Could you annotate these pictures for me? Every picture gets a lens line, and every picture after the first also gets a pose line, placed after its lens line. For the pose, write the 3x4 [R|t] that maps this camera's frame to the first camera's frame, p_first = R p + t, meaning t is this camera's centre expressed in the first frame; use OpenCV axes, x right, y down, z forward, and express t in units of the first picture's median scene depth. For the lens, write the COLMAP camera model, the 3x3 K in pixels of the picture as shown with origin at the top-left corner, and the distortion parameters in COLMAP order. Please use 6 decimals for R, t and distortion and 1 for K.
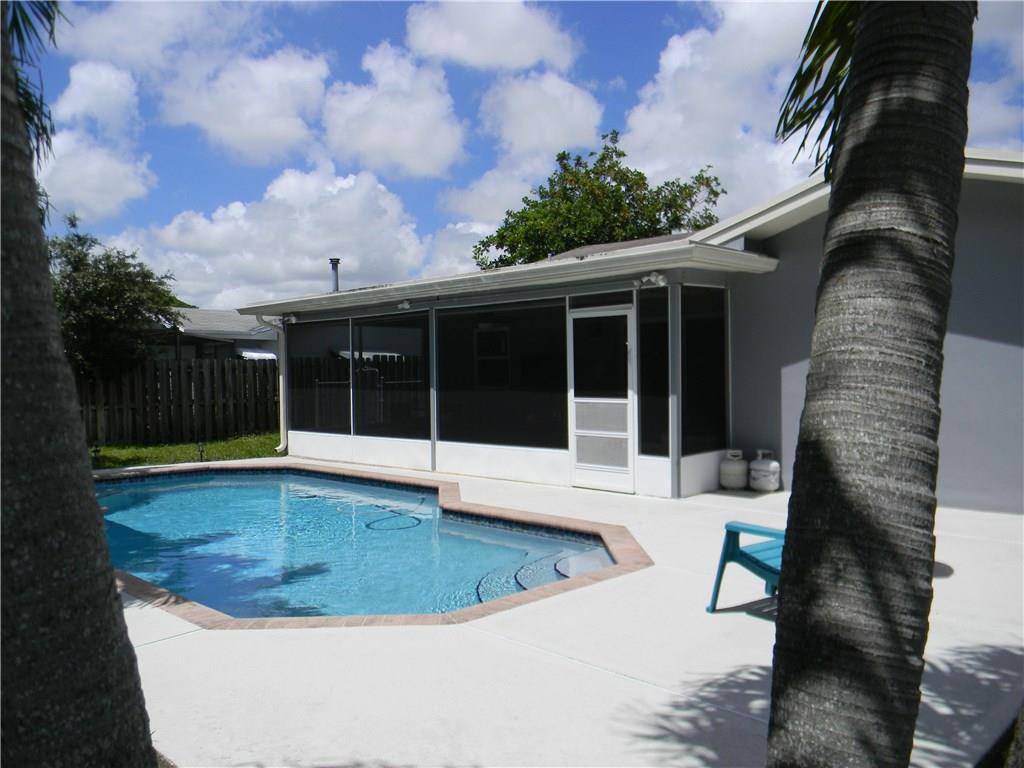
lens RADIAL K [[822.5, 0, 512.3], [0, 822.5, 392.8], [0, 0, 1]] dist [0.005672, -0.027232]
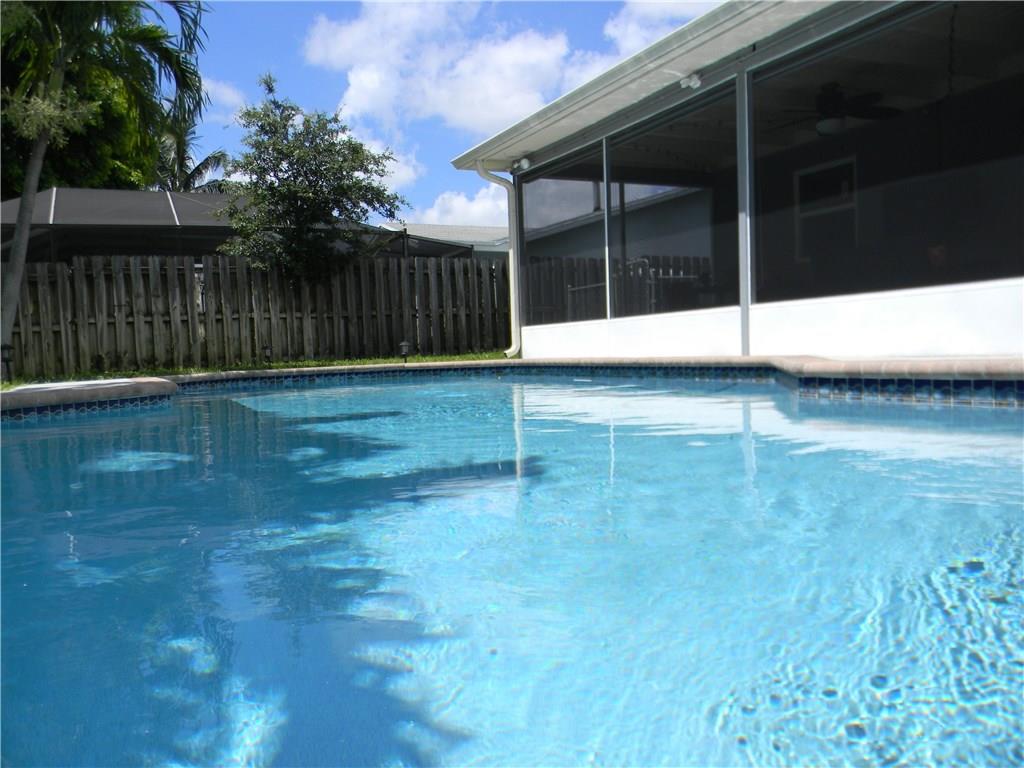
lens RADIAL K [[822.5, 0, 513.6], [0, 822.5, 391.5], [0, 0, 1]] dist [0.005672, -0.027232]
pose [[0.948434, -0.005193, -0.316932, -0.050293], [0.015426, 0.999437, 0.029787, 0.074288], [0.316599, -0.033140, 0.947980, 0.297010]]
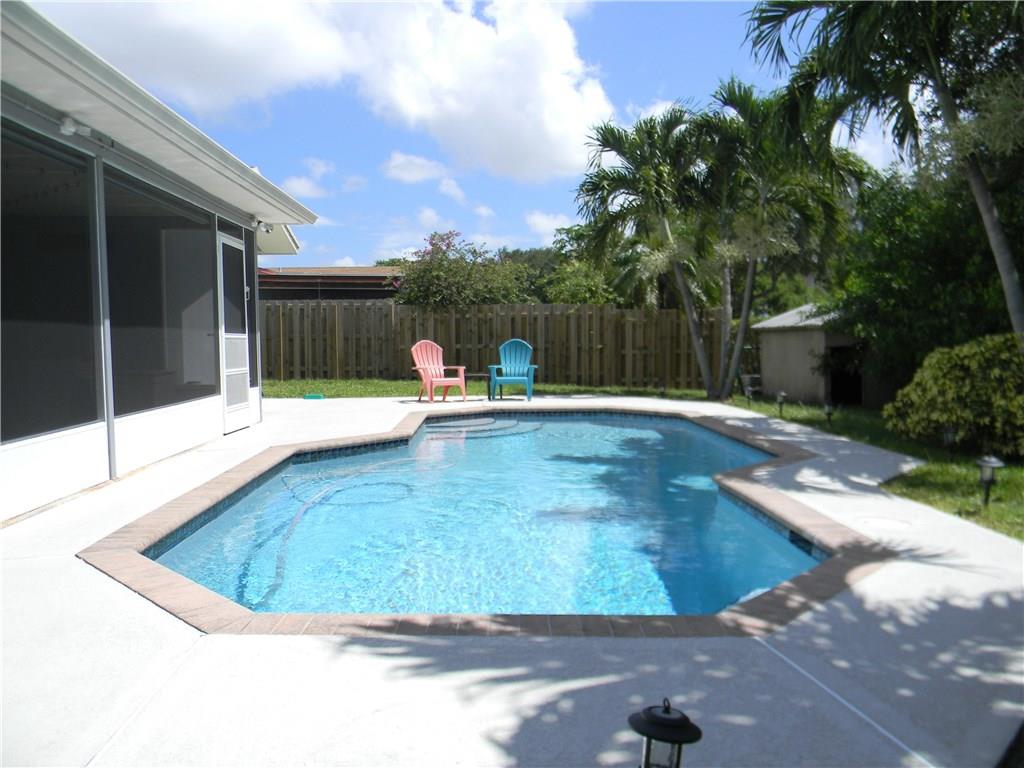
lens RADIAL K [[822.5, 0, 513.8], [0, 822.5, 386.0], [0, 0, 1]] dist [0.005672, -0.027232]
pose [[-0.724176, -0.016279, 0.689423, -0.472593], [0.040324, 0.997011, 0.065900, 0.010538], [-0.688436, 0.075523, -0.721355, 0.894193]]
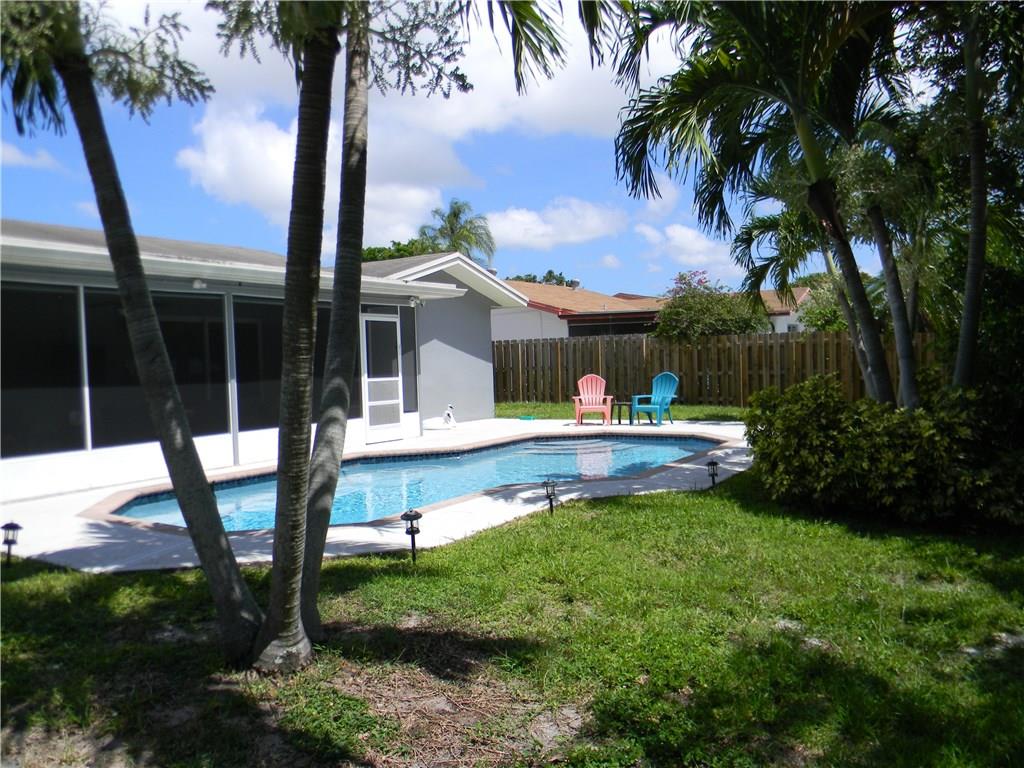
lens RADIAL K [[822.5, 0, 516.9], [0, 822.5, 383.3], [0, 0, 1]] dist [0.005672, -0.027232]
pose [[-0.230673, -0.002352, 0.973028, -0.819068], [0.060802, 0.998008, 0.016827, 0.003748], [-0.971130, 0.063043, -0.230071, 0.673353]]
